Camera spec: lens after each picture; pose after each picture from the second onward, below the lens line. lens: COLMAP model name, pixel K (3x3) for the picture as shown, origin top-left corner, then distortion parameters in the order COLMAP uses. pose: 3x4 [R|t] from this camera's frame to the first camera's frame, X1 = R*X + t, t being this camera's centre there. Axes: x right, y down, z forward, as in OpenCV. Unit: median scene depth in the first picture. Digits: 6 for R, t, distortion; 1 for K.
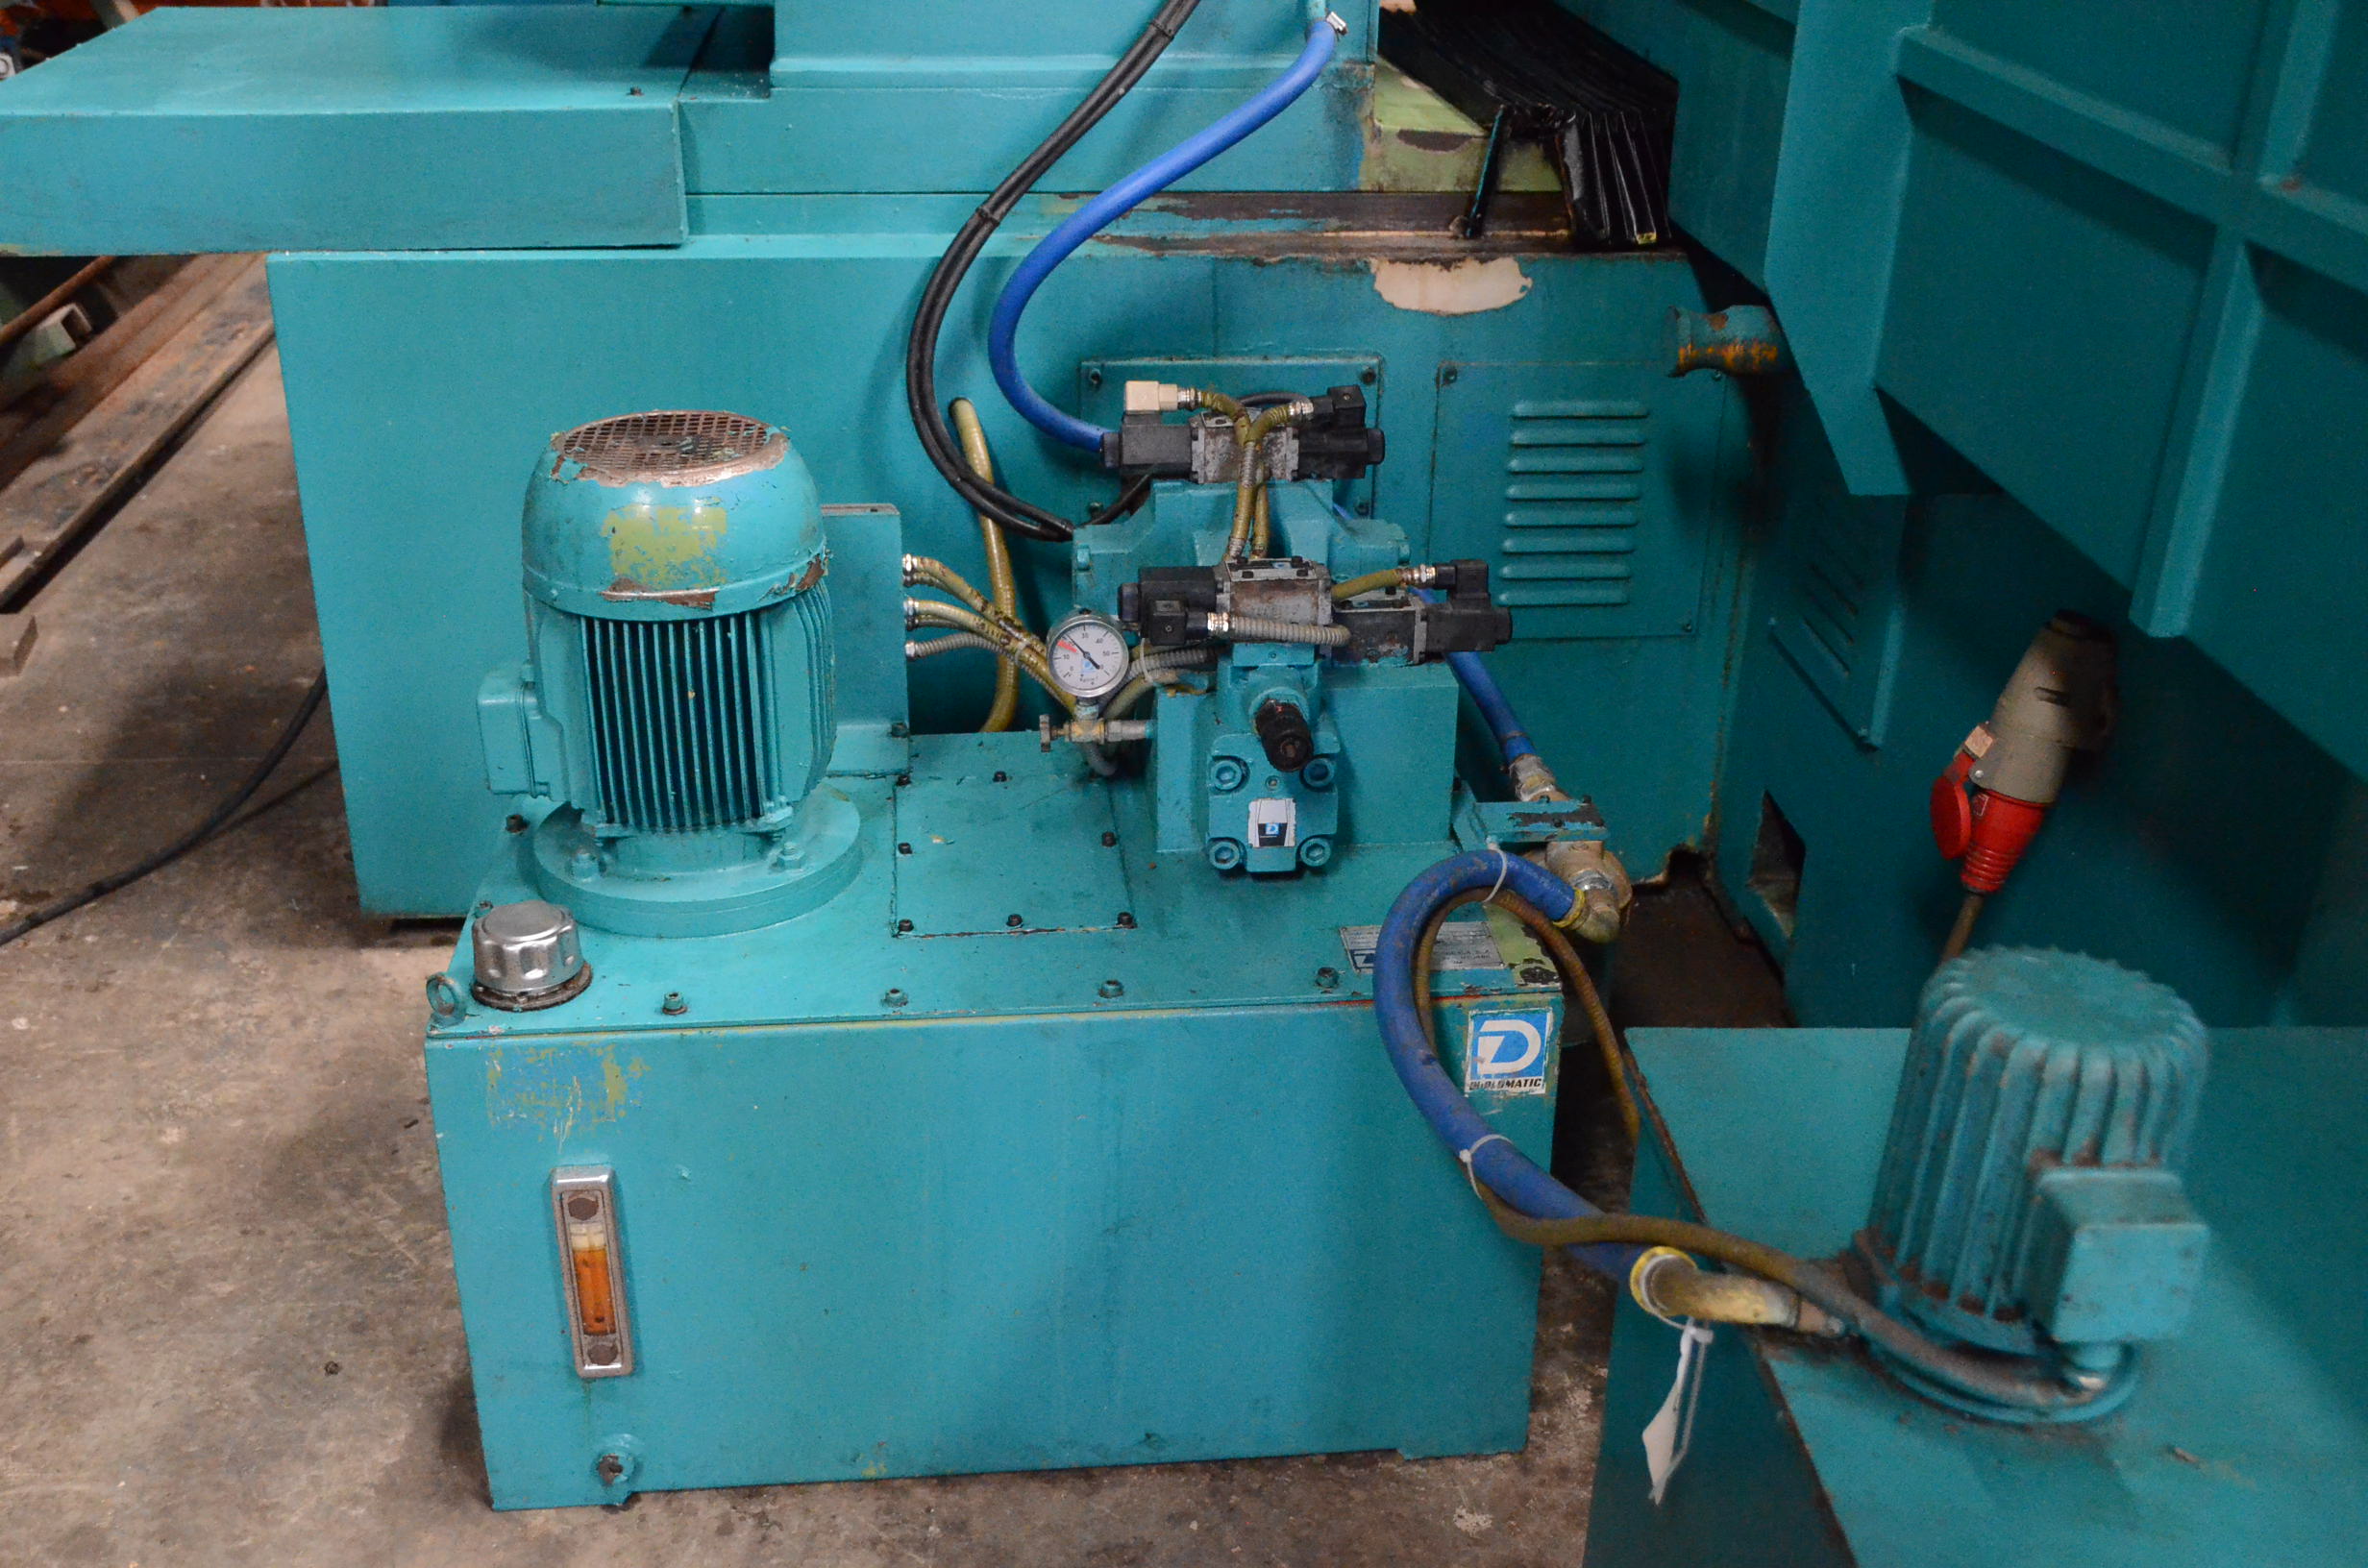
lens RADIAL K [[2475.3, 0, 1189.1], [0, 2475.3, 784.2], [0, 0, 1]] dist [0.002593, 0.000000]
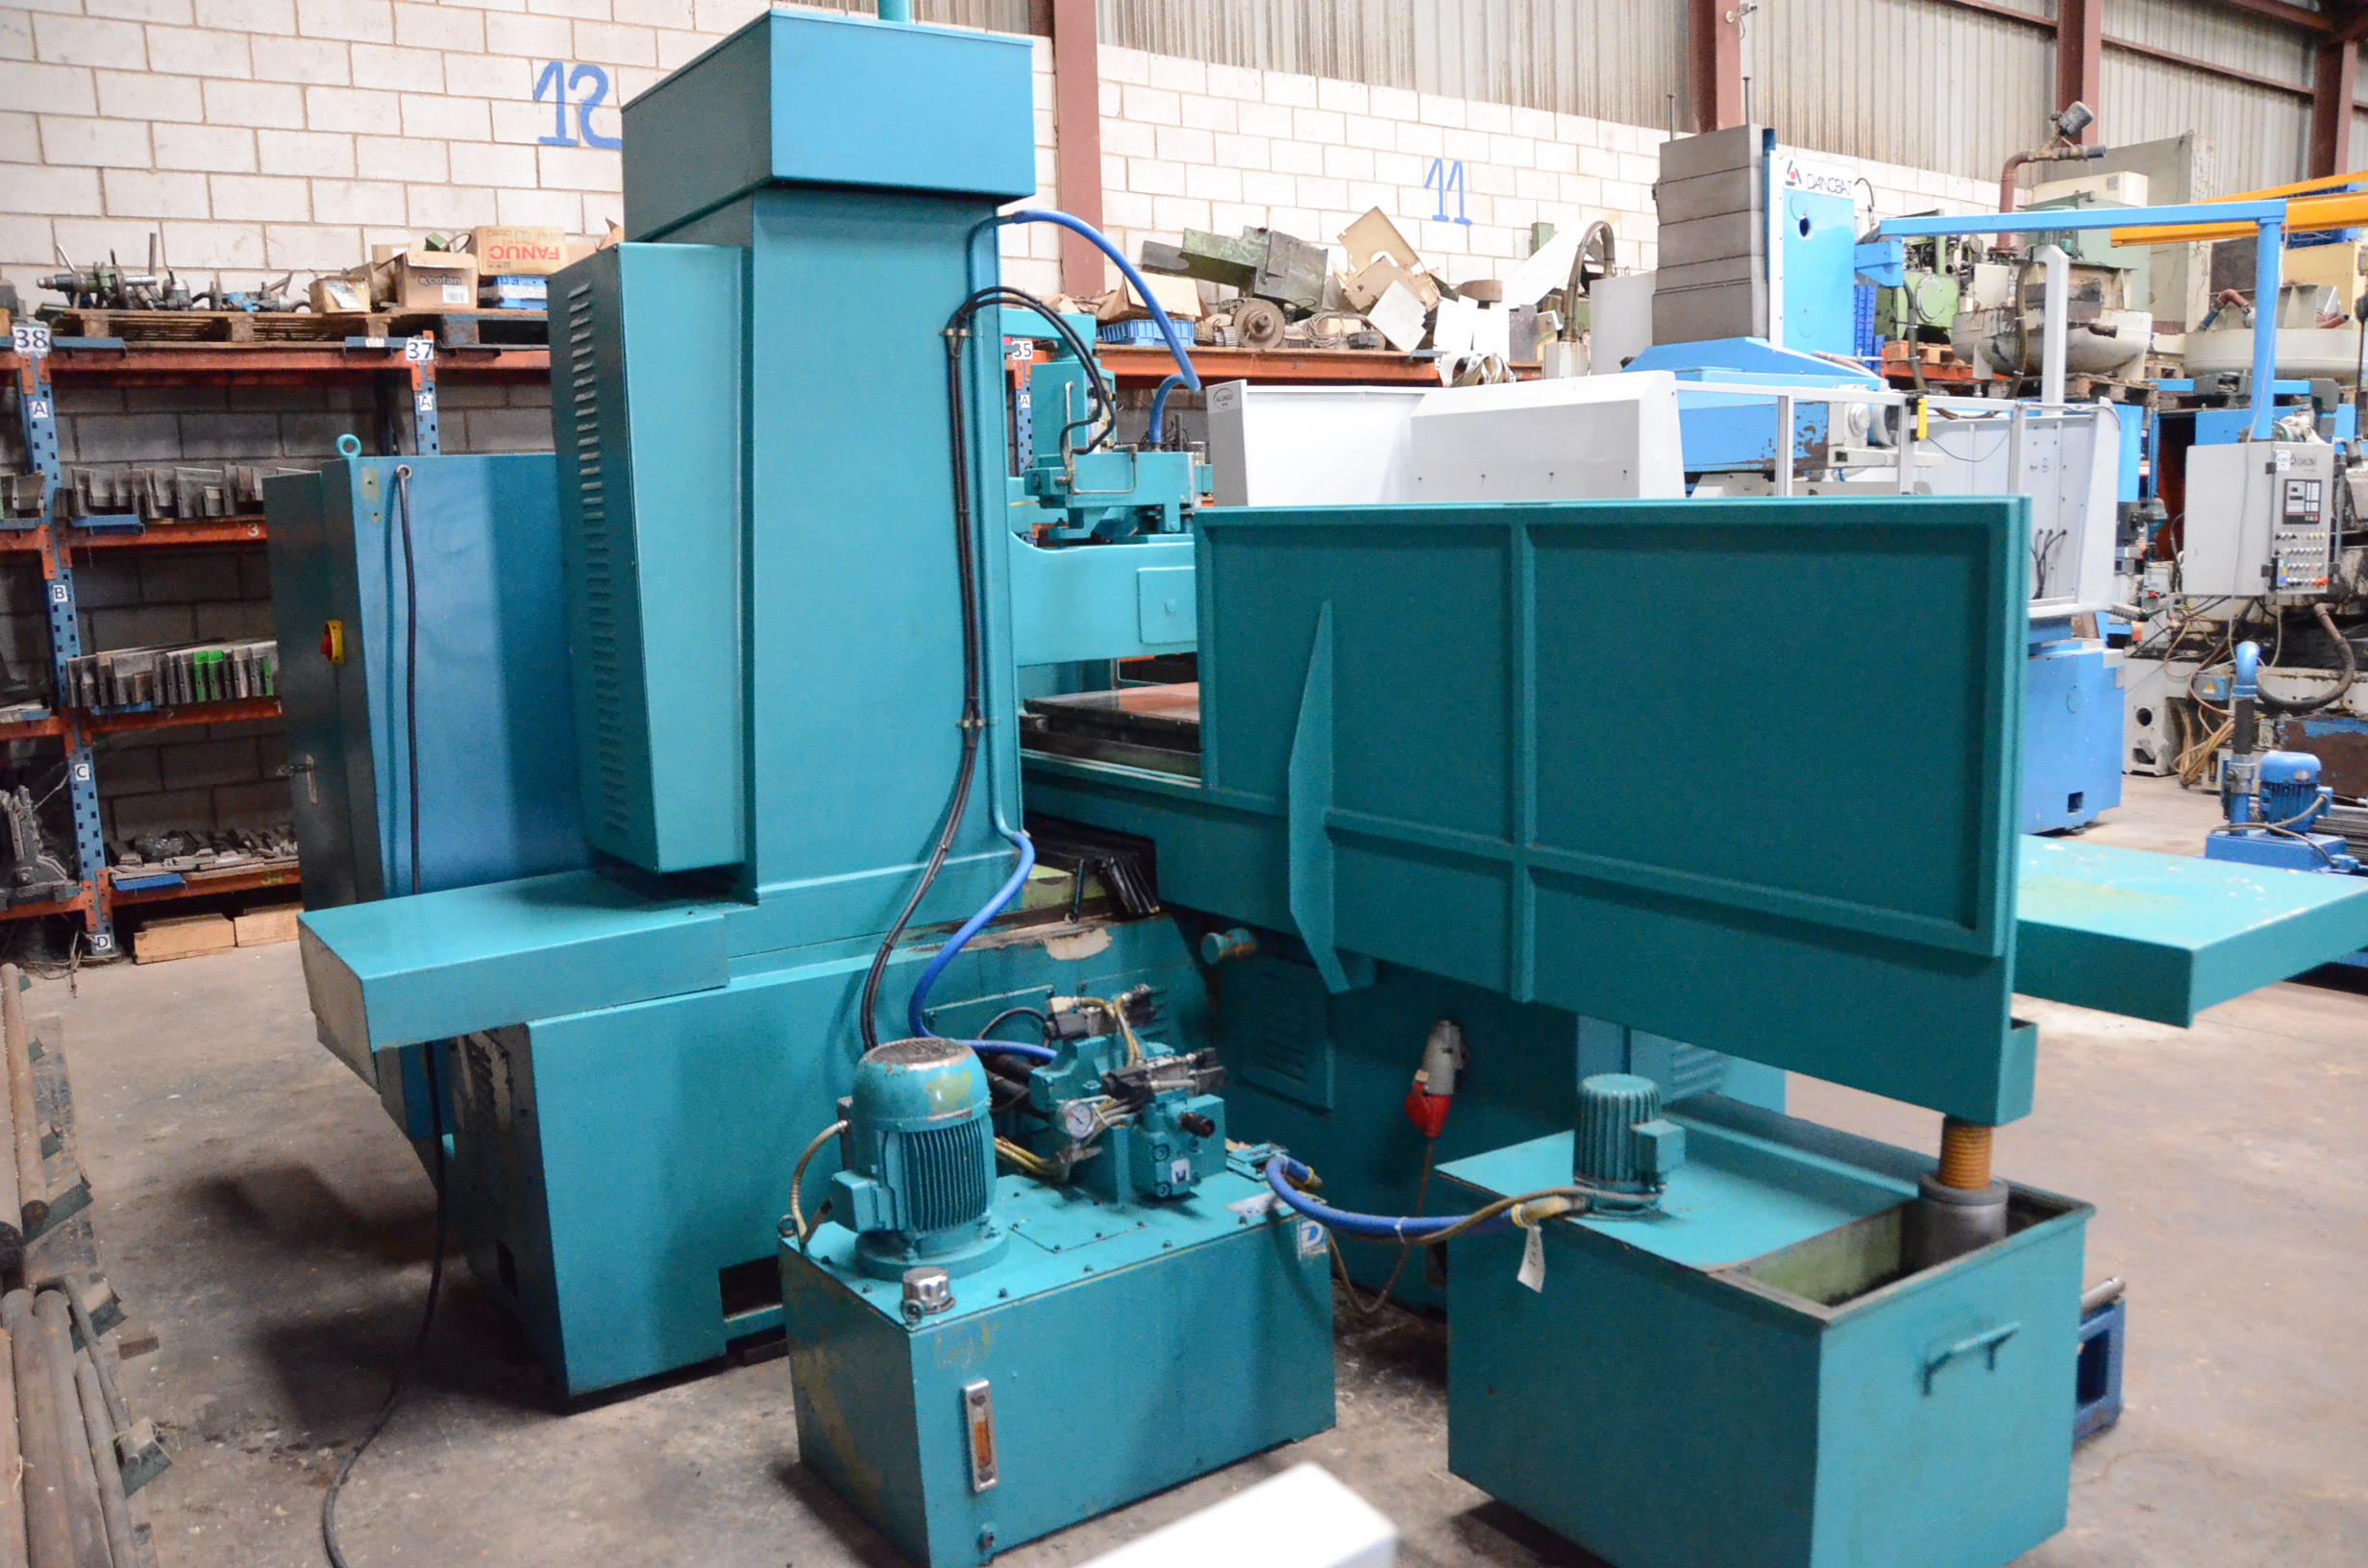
lens RADIAL K [[1861.7, 0, 1195.6], [0, 1861.7, 782.2], [0, 0, 1]] dist [-0.095734, 0.034147]
pose [[0.865646, -0.113414, 0.487641, -0.742204], [0.252201, 0.940180, -0.229035, 0.073671], [-0.432494, 0.321247, 0.842466, -0.555700]]
